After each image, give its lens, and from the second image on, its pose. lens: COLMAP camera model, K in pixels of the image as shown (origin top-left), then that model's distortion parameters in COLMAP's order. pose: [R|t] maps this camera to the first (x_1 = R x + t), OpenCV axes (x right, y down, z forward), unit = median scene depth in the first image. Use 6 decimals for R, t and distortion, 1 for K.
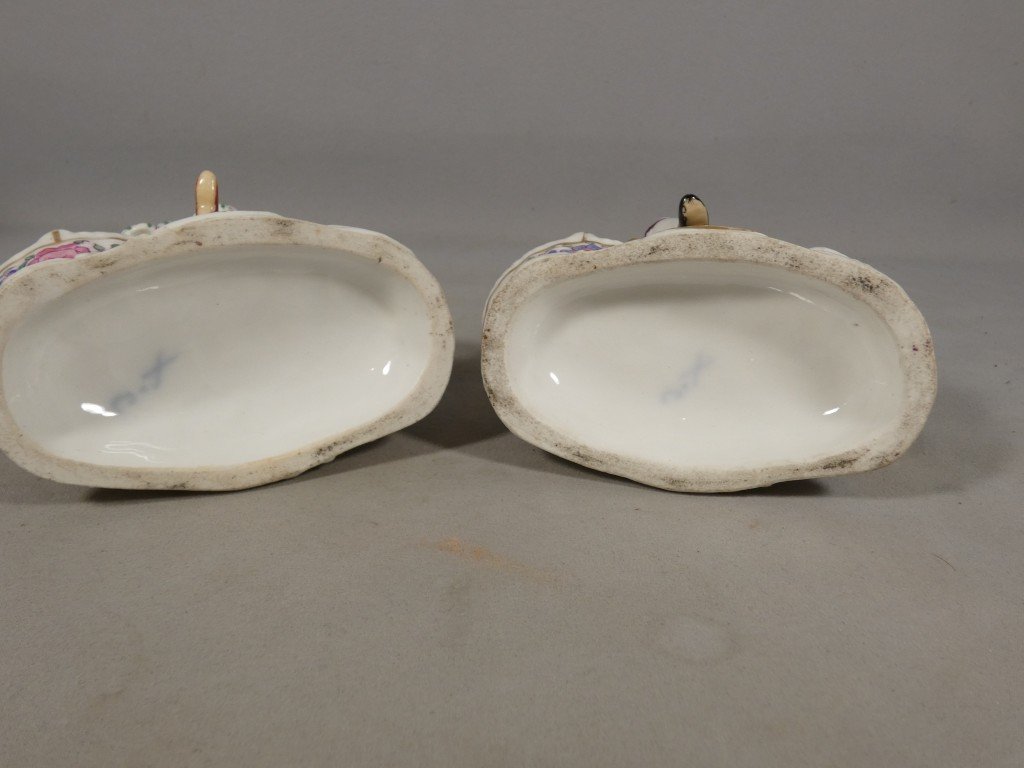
lens RADIAL K [[853.9, 0, 511.5], [0, 853.9, 384.1], [0, 0, 1]] dist [-0.008792, -0.013384]
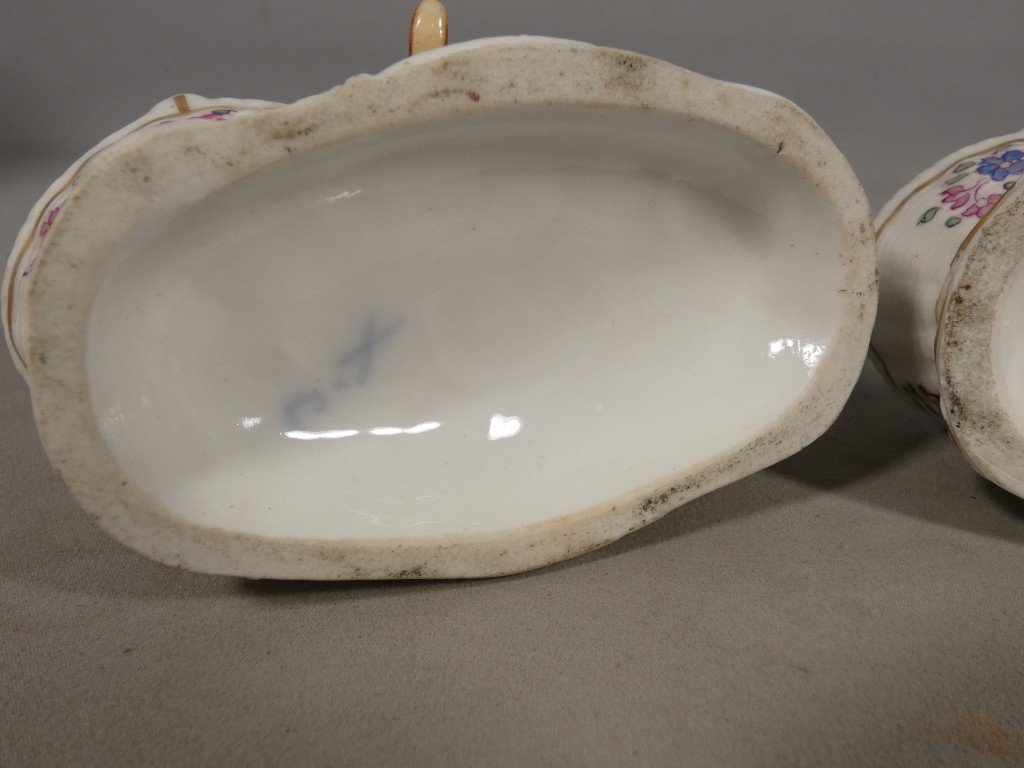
lens RADIAL K [[853.9, 0, 509.7], [0, 853.9, 390.1], [0, 0, 1]] dist [-0.008792, -0.013384]
pose [[0.995877, 0.028155, -0.086236, -0.277669], [-0.023307, 0.998118, 0.056718, -0.023720], [0.087671, -0.054474, 0.994659, 0.470718]]
